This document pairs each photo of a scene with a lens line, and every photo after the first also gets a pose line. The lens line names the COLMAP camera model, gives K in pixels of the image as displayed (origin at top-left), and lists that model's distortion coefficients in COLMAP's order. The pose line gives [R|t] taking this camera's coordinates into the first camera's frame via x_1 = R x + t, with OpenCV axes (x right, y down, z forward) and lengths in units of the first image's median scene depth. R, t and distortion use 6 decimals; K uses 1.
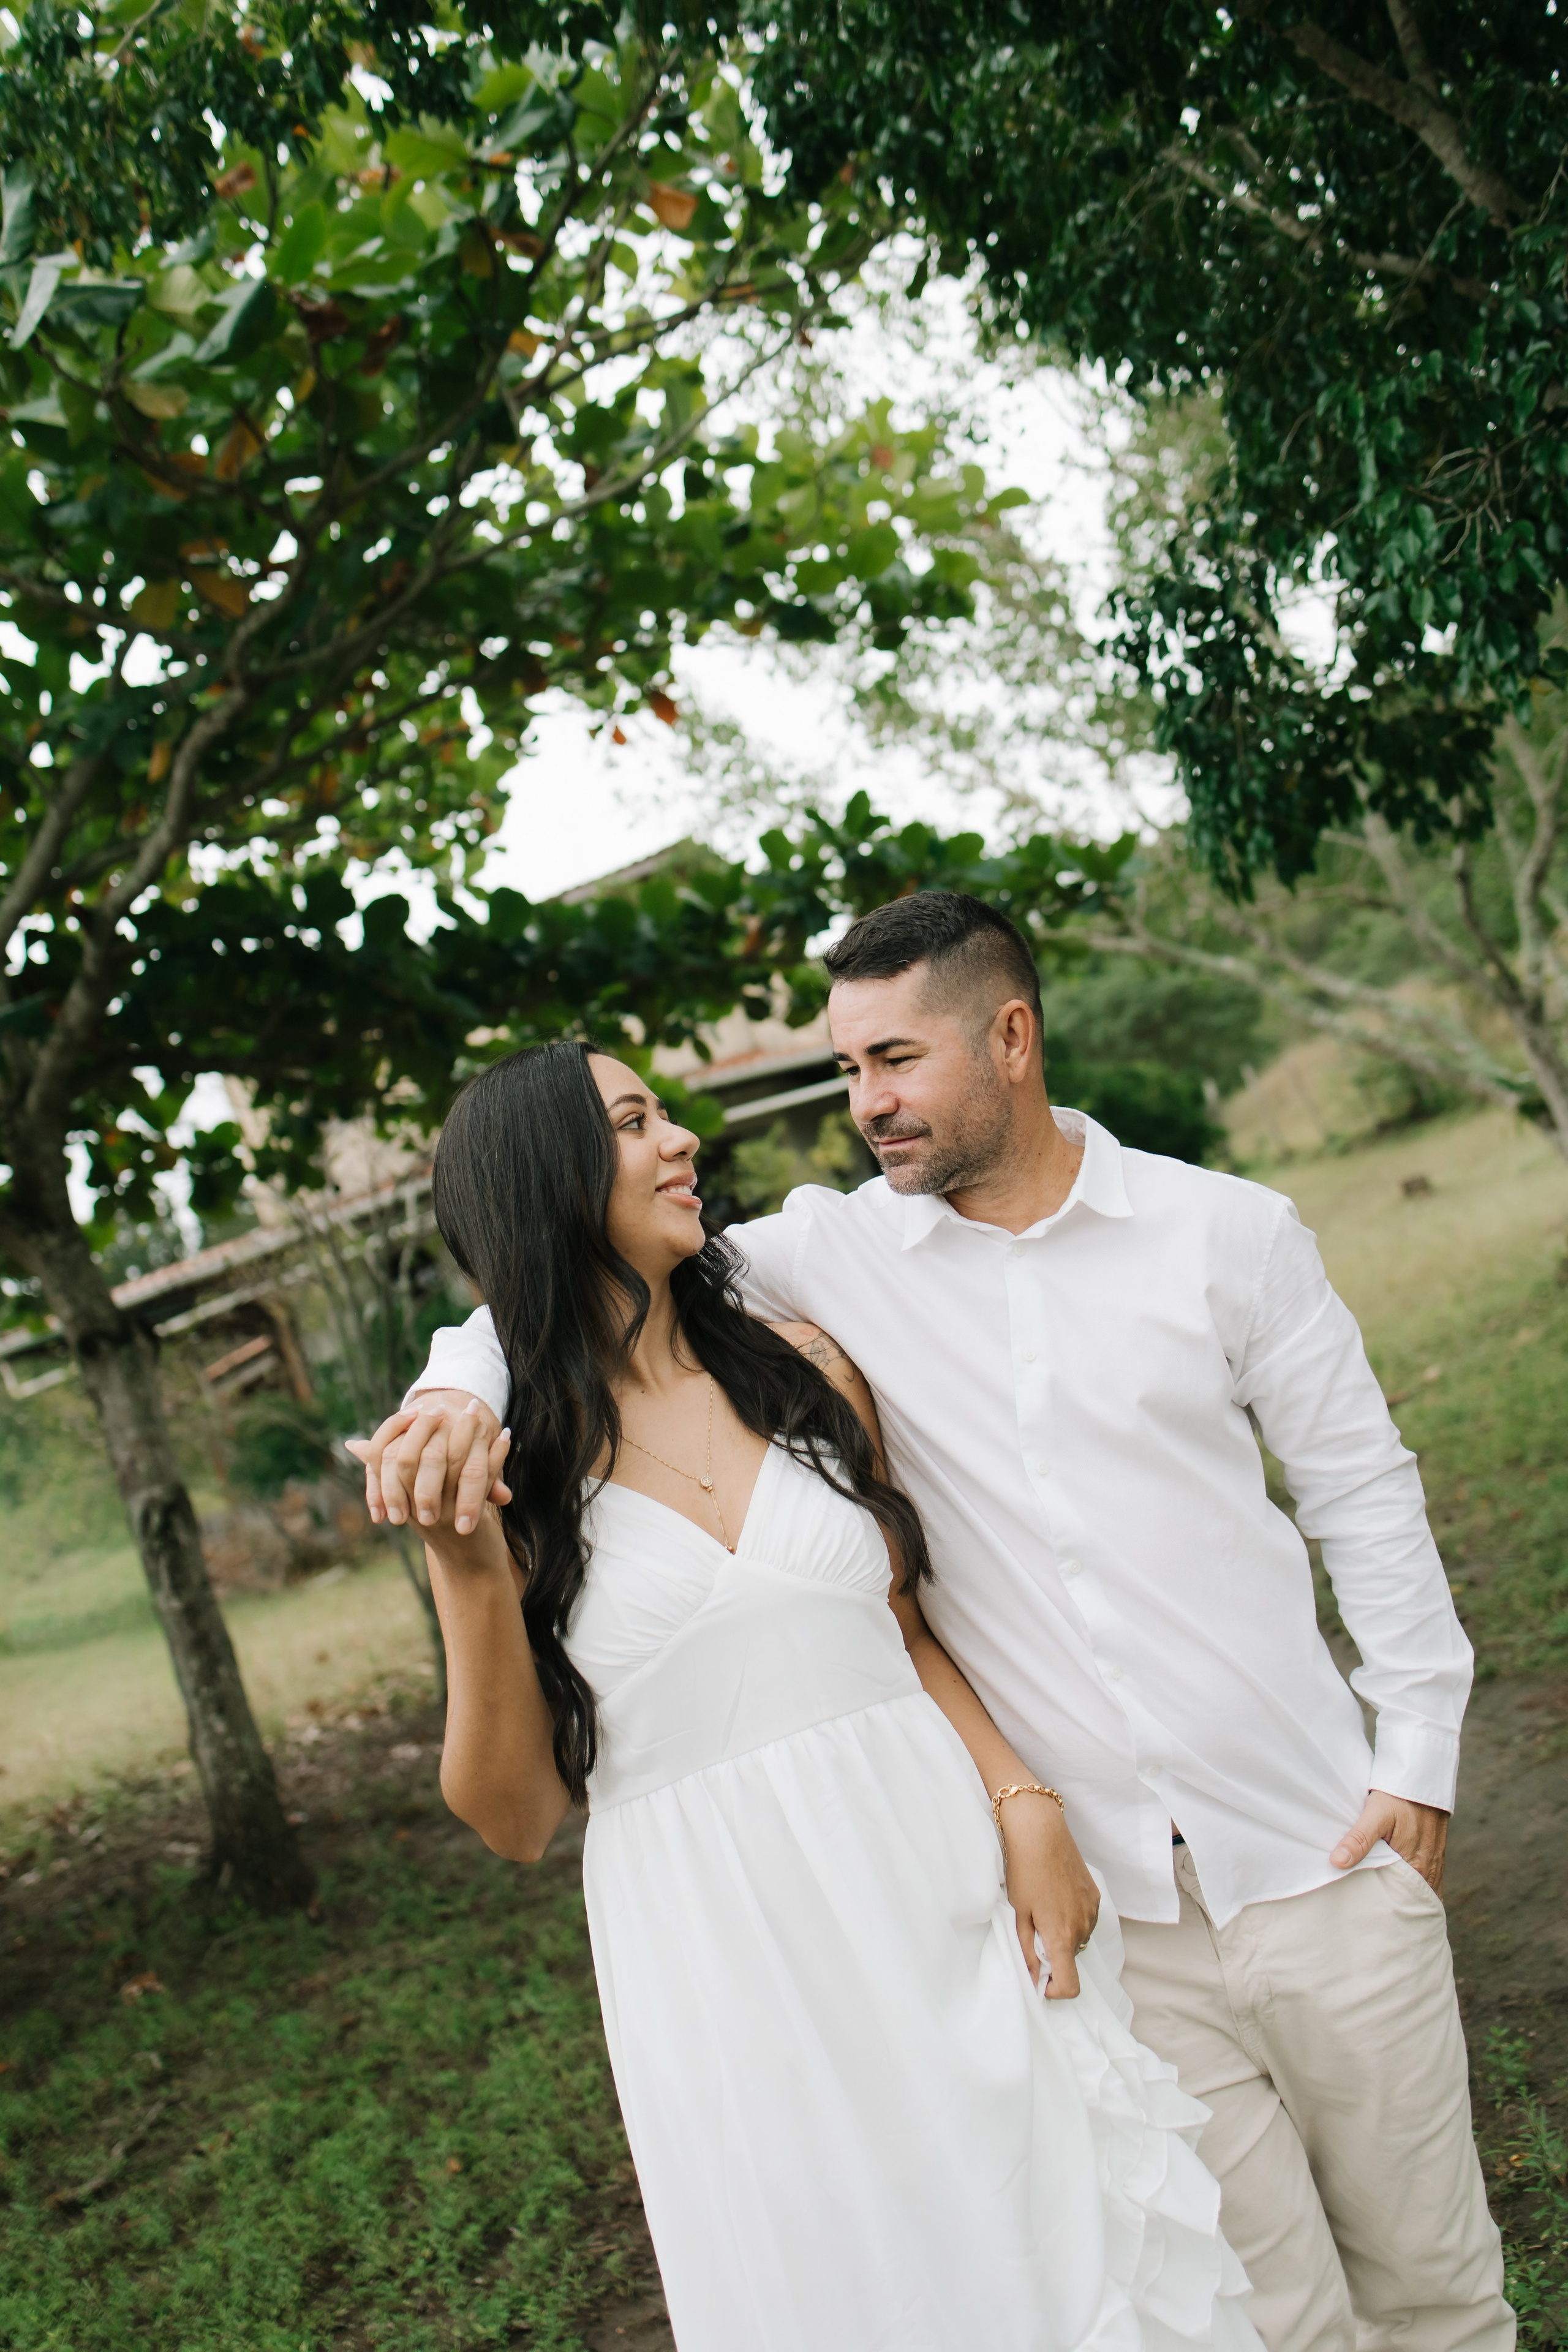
lens RADIAL K [[2317.7, 0, 784.0], [0, 2317.7, 1176.0], [0, 0, 1]] dist [0.000801, -0.033571]
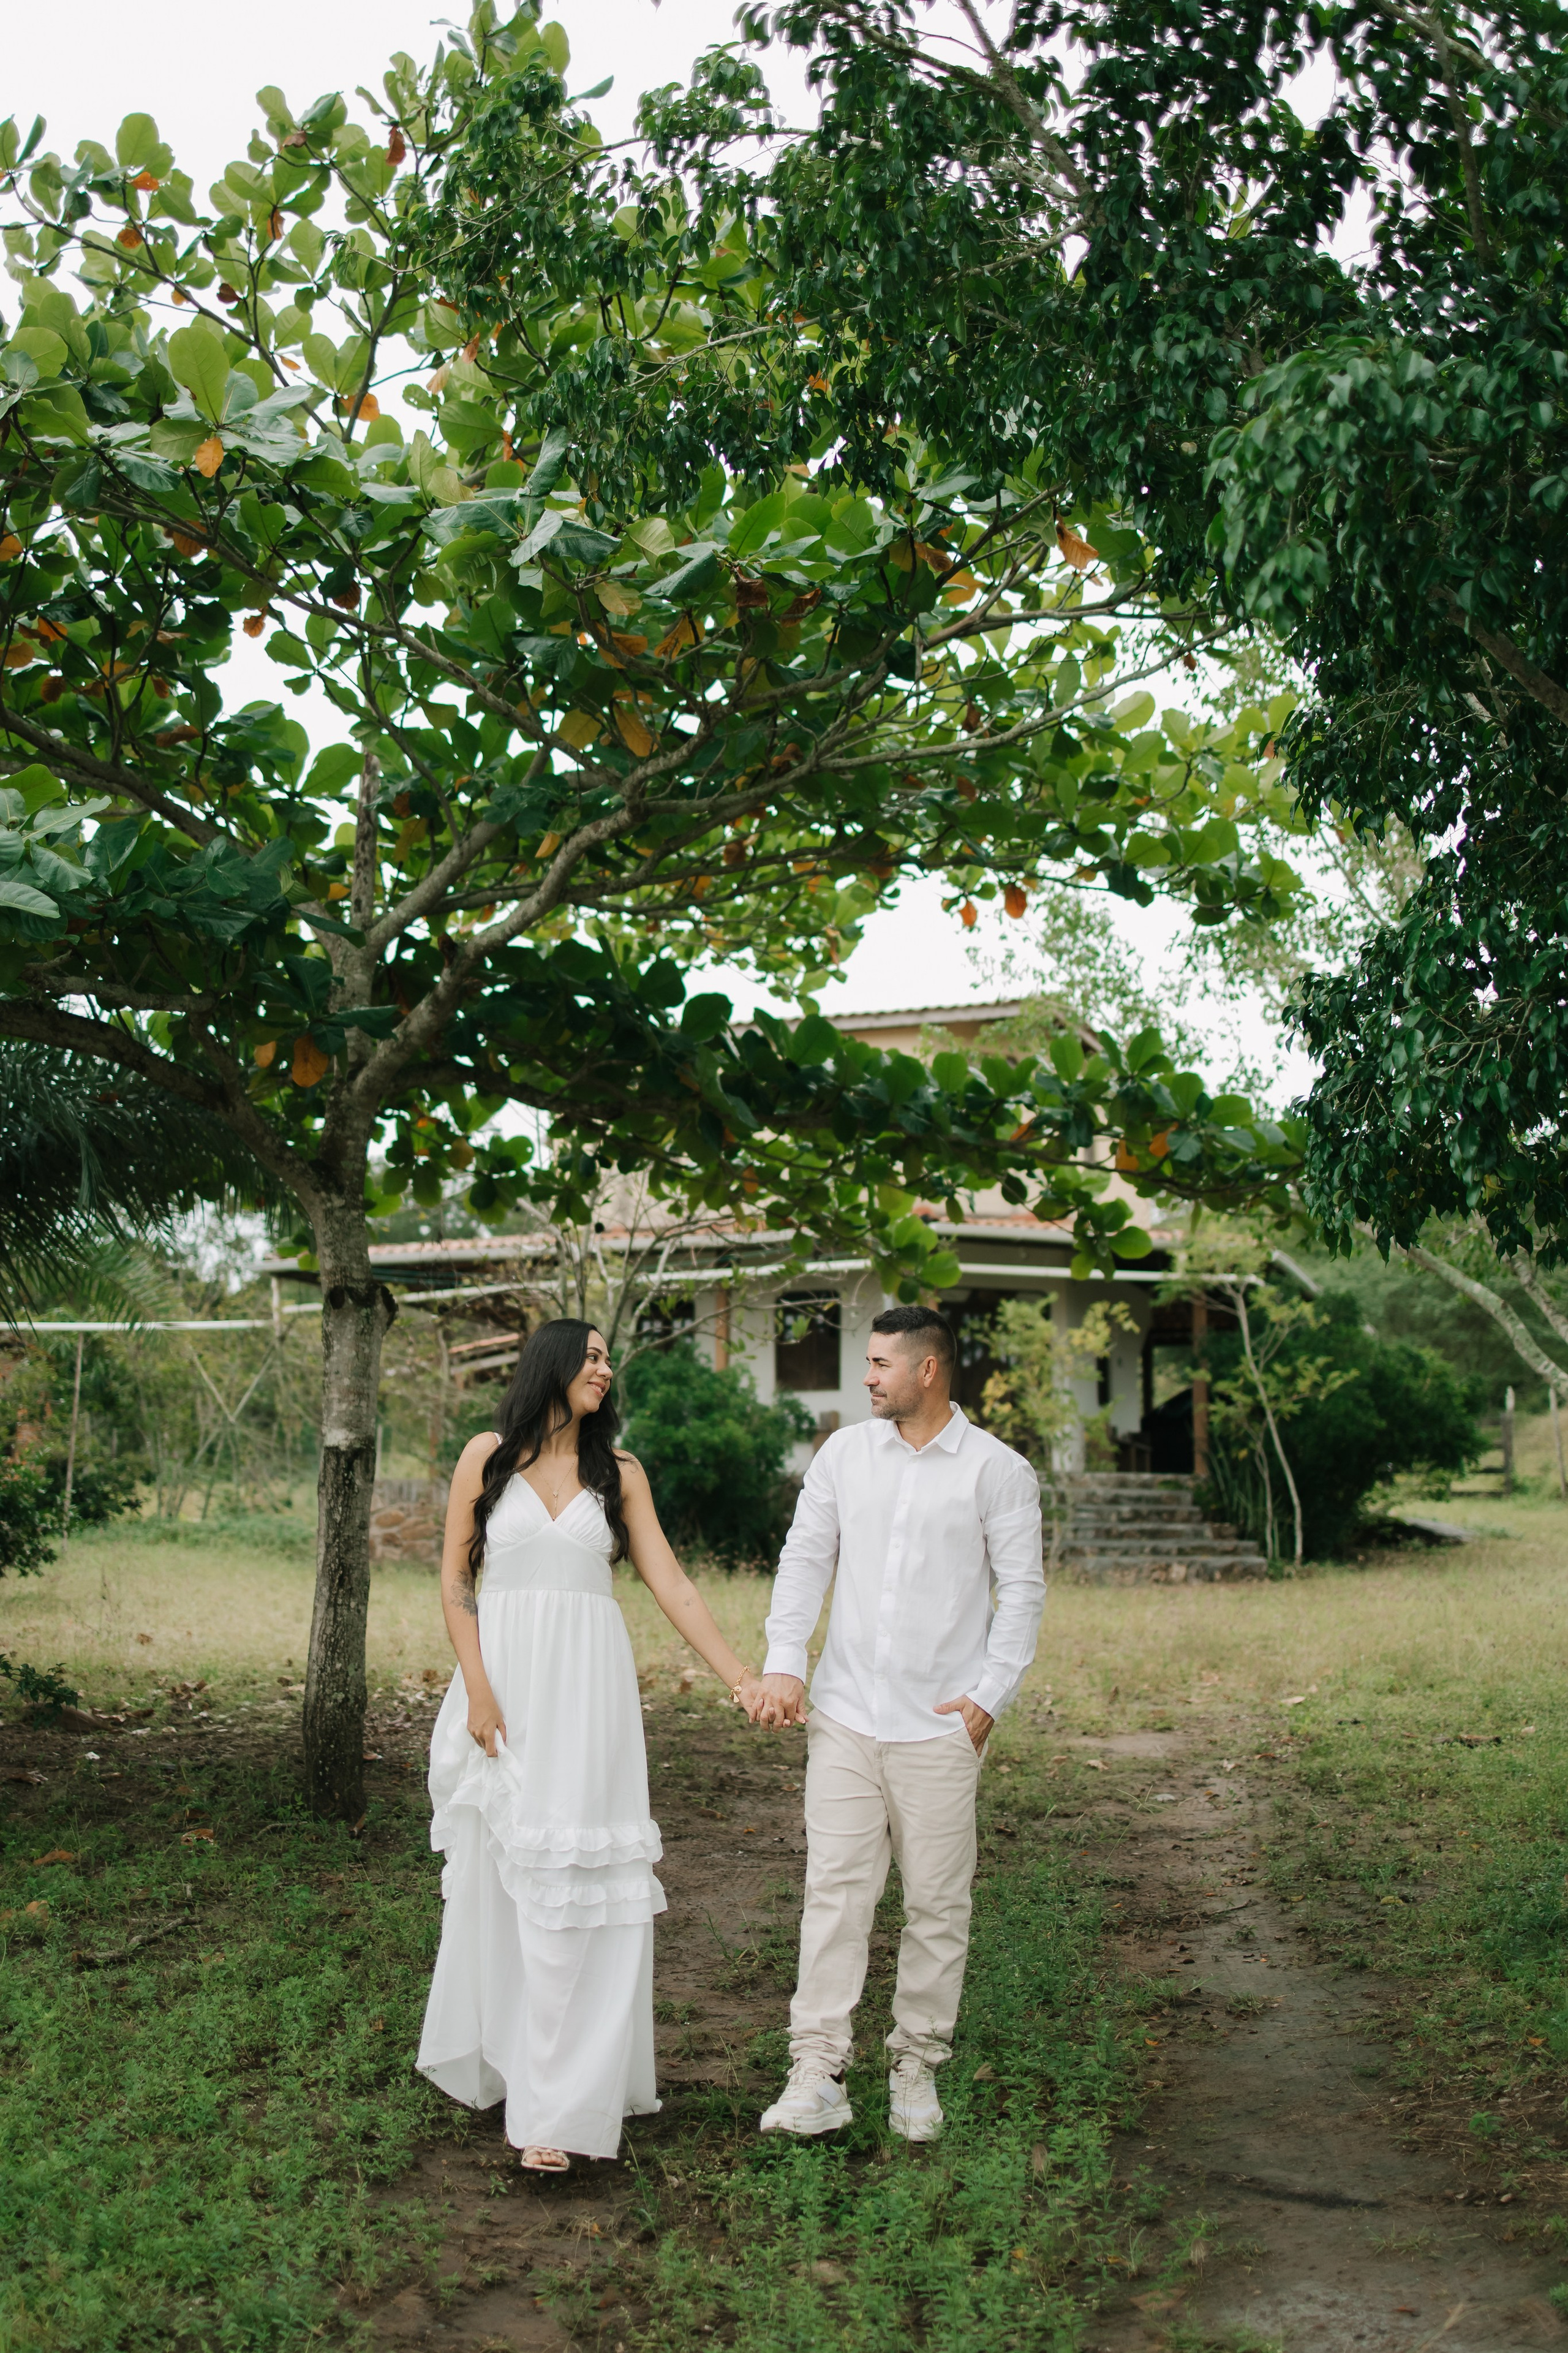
lens RADIAL K [[2384.9, 0, 765.8], [0, 2384.9, 1182.0], [0, 0, 1]] dist [0.043968, -0.118944]
pose [[0.940089, 0.308455, -0.145217, 0.041244], [-0.314685, 0.948952, -0.021507, -0.016711], [0.131171, 0.065916, 0.989166, -0.113100]]
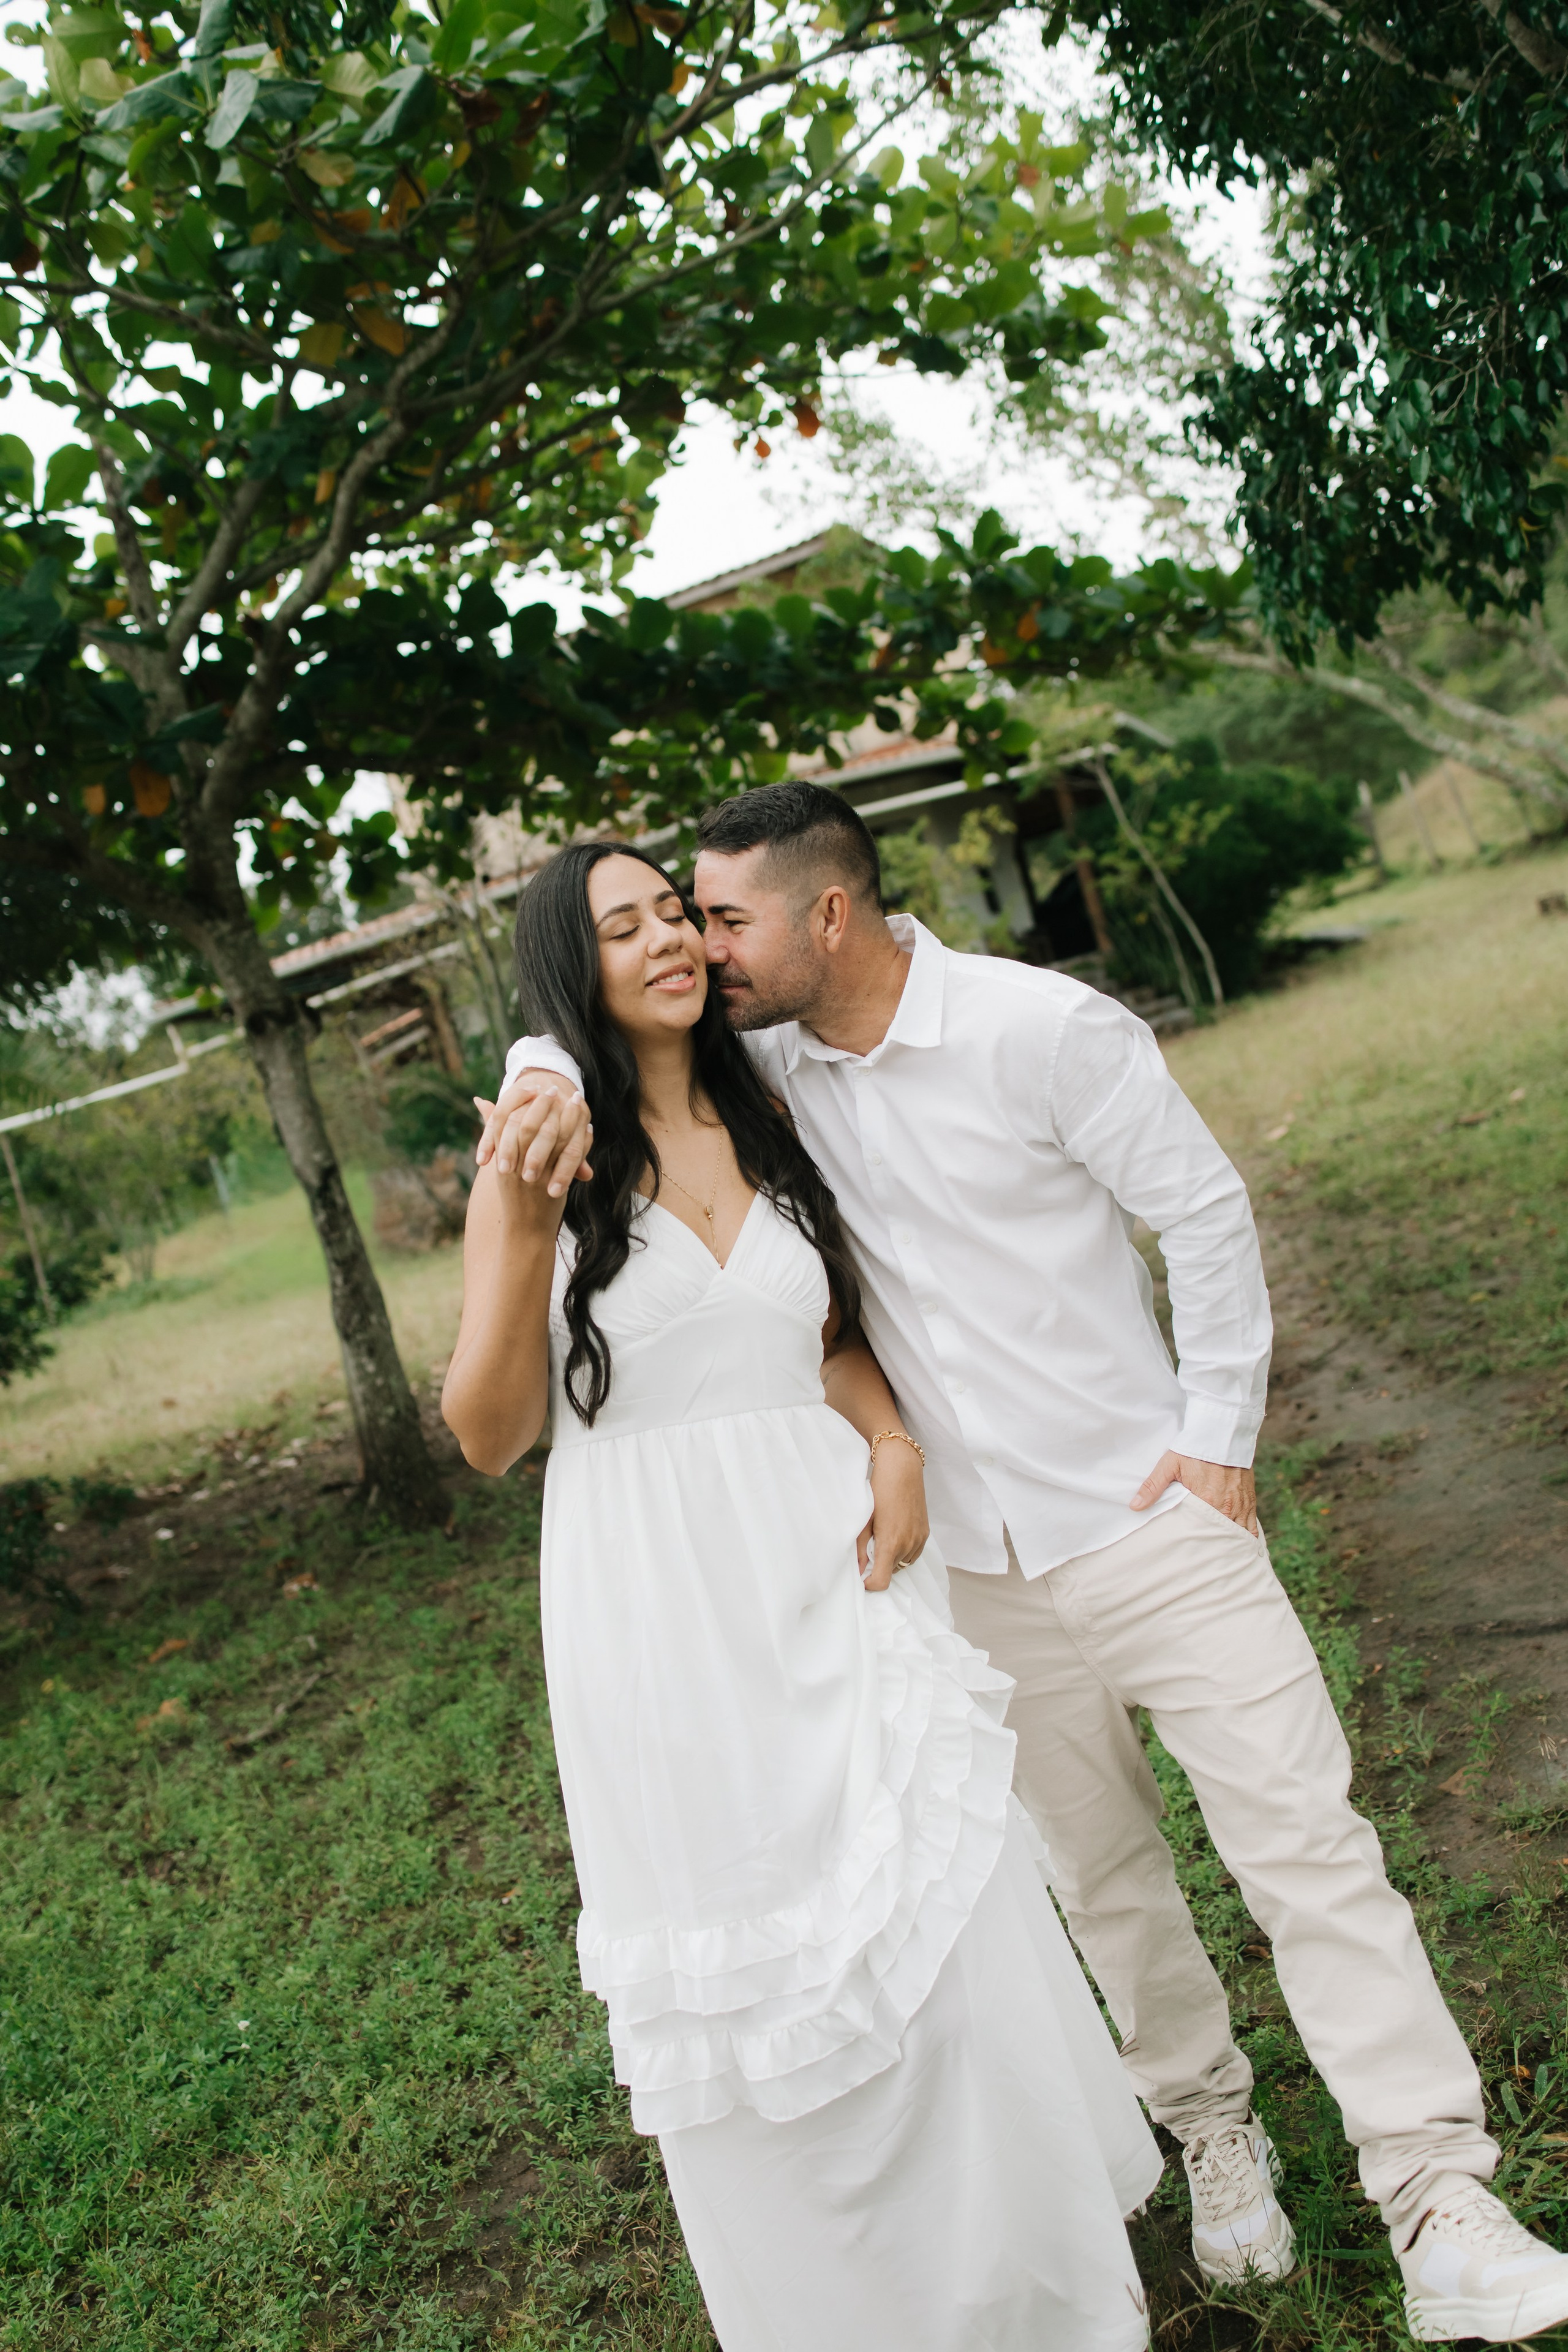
lens RADIAL K [[2317.7, 0, 784.0], [0, 2317.7, 1176.0], [0, 0, 1]] dist [0.000801, -0.033571]
pose [[0.997168, 0.043408, -0.061416, 0.015413], [-0.034631, 0.989913, 0.137380, -0.011148], [0.066760, -0.134864, 0.988613, -0.060958]]
